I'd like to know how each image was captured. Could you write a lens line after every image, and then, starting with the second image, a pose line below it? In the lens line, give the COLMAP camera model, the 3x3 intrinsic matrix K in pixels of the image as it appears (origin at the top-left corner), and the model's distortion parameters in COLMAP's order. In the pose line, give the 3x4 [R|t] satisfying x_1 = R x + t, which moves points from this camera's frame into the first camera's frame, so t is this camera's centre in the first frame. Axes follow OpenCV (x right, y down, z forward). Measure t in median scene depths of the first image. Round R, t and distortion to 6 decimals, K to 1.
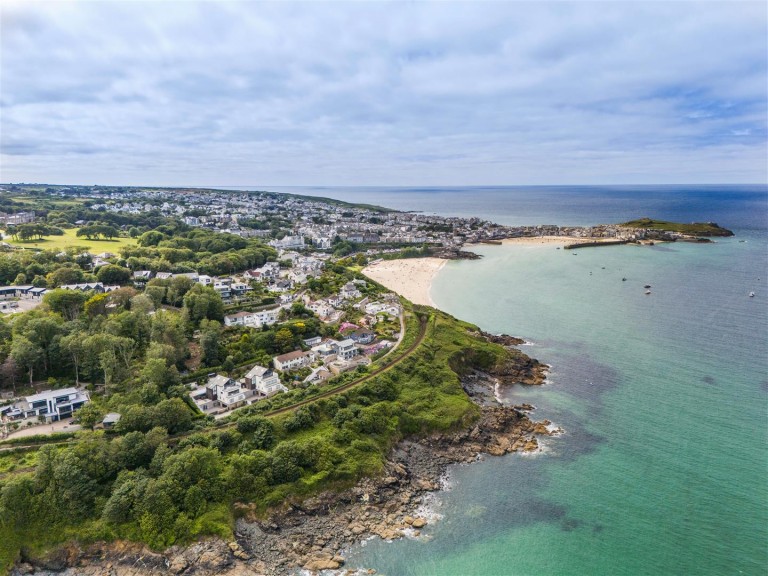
lens RADIAL K [[561.7, 0, 384.0], [0, 561.7, 288.0], [0, 0, 1]] dist [0.070555, -0.060275]
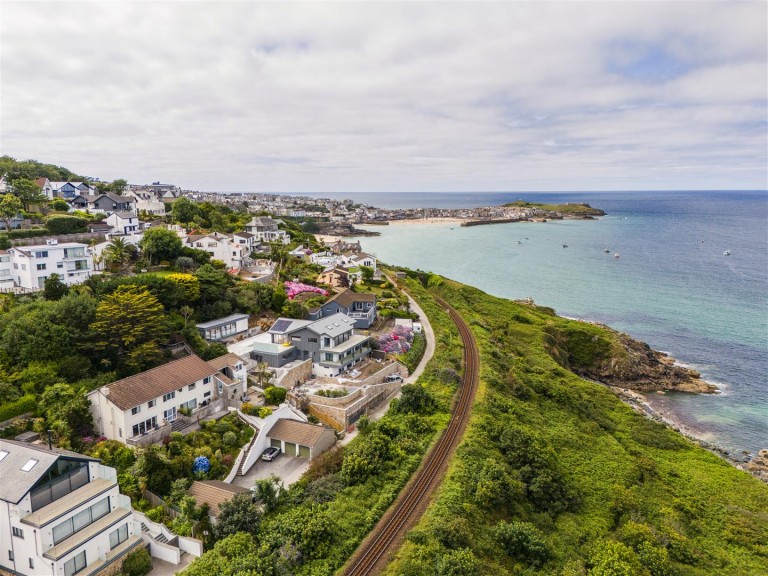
lens RADIAL K [[561.7, 0, 384.0], [0, 561.7, 288.0], [0, 0, 1]] dist [0.070555, -0.060275]
pose [[0.959888, -0.048444, 0.276167, -0.127392], [0.052212, 0.998616, -0.006303, 0.078595], [-0.275479, 0.020469, 0.961089, 0.660961]]
